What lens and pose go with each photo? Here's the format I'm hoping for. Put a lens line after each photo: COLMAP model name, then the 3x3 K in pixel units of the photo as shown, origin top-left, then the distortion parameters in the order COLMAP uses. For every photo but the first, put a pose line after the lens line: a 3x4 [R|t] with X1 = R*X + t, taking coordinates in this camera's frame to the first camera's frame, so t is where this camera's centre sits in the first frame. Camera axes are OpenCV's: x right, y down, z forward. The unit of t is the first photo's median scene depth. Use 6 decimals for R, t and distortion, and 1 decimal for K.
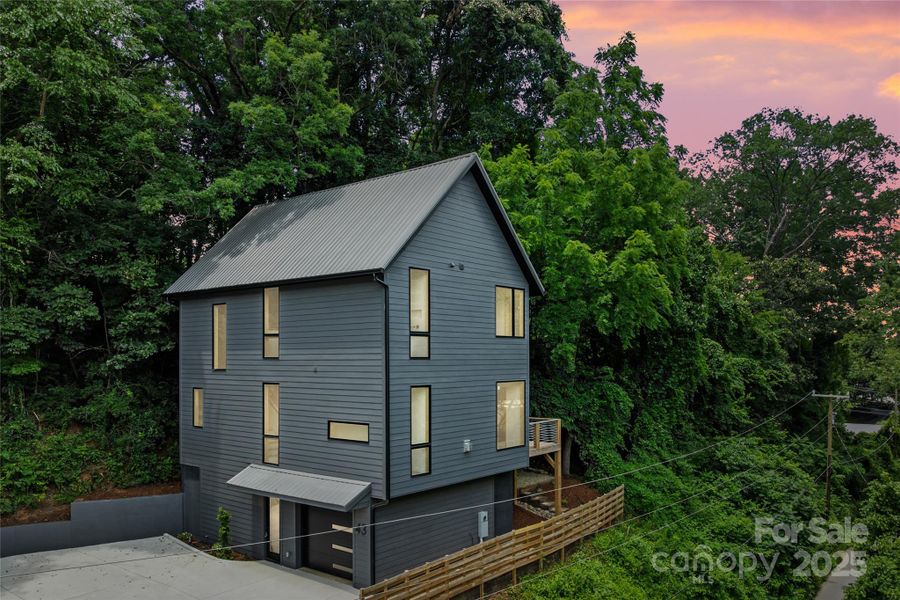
lens RADIAL K [[672.3, 0, 456.0], [0, 672.3, 333.5], [0, 0, 1]] dist [-0.030428, -0.001615]
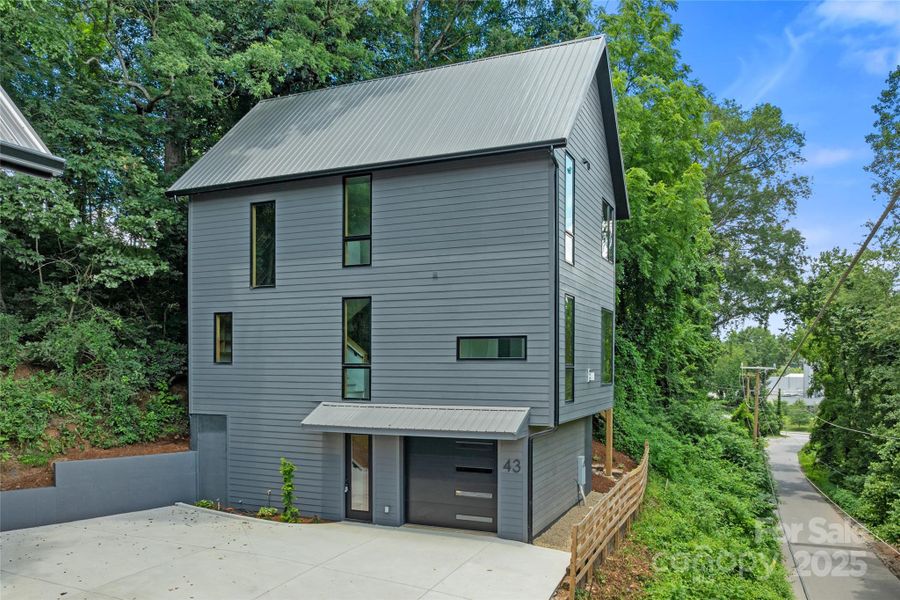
lens RADIAL K [[686.2, 0, 447.3], [0, 686.2, 363.5], [0, 0, 1]] dist [-0.042546, 0.000988]
pose [[0.968419, 0.006922, 0.249231, -0.342011], [-0.016421, 0.999215, 0.036054, 0.110652], [-0.248786, -0.039008, 0.967773, 0.173390]]
